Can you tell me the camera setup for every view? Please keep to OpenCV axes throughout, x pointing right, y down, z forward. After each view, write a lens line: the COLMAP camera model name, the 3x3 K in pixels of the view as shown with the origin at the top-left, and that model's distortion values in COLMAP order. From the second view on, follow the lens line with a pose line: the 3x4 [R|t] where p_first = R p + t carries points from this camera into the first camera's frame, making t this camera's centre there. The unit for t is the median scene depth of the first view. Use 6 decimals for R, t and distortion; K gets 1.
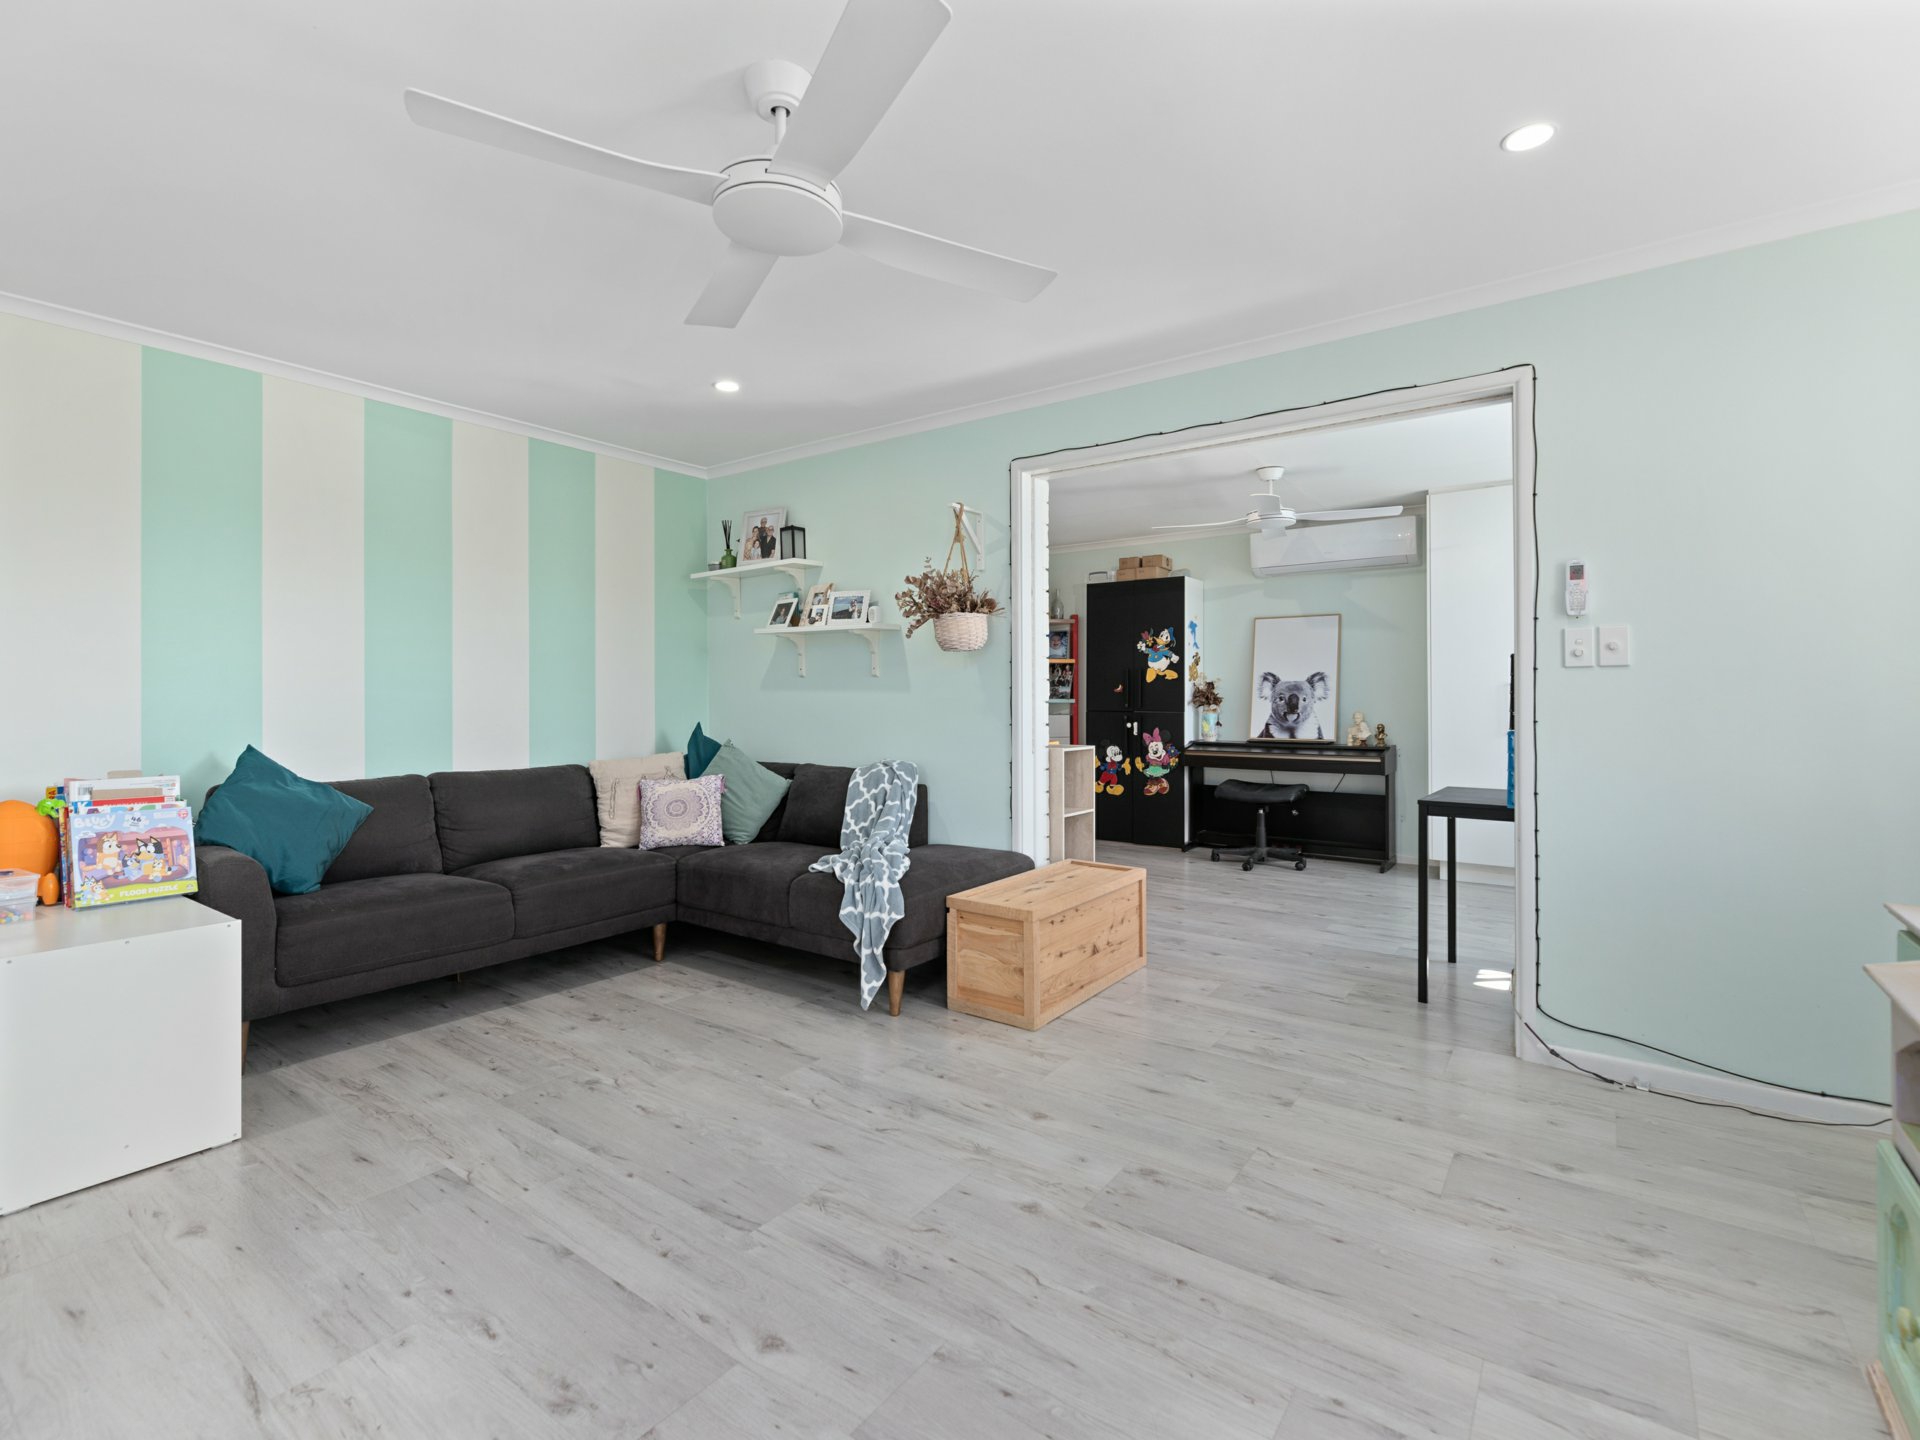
lens RADIAL K [[875.5, 0, 963.0], [0, 875.5, 703.1], [0, 0, 1]] dist [-0.003574, -0.000290]
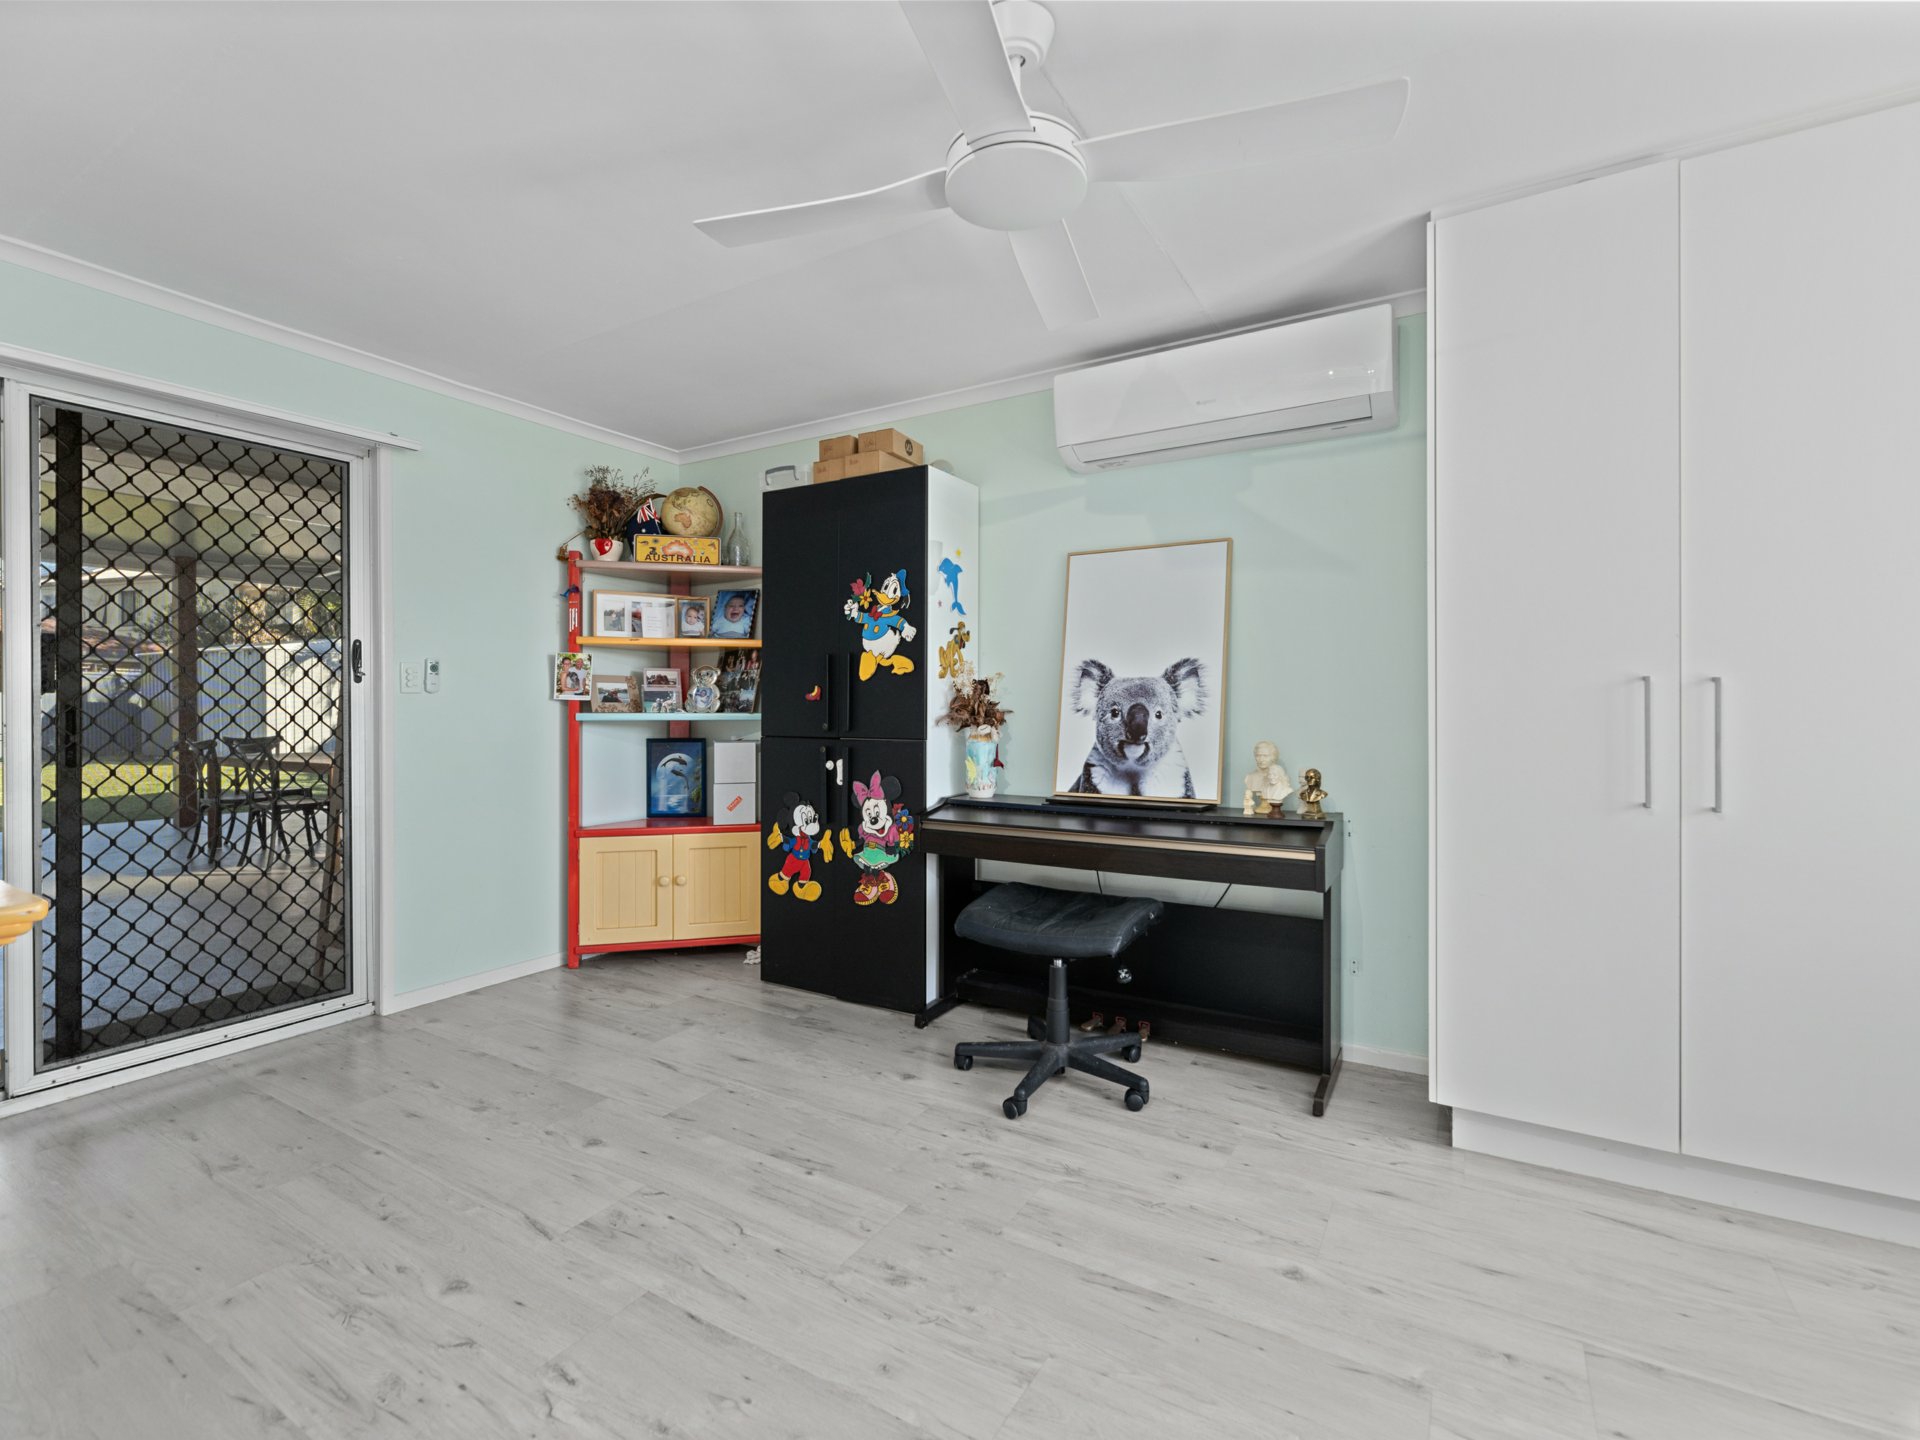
lens RADIAL K [[875.5, 0, 957.5], [0, 875.5, 716.0], [0, 0, 1]] dist [-0.003574, -0.000290]
pose [[0.997292, -0.000928, 0.073541, 0.233032], [0.000493, 0.999982, 0.005945, -0.006373], [-0.073546, -0.005893, 0.997274, 0.502924]]
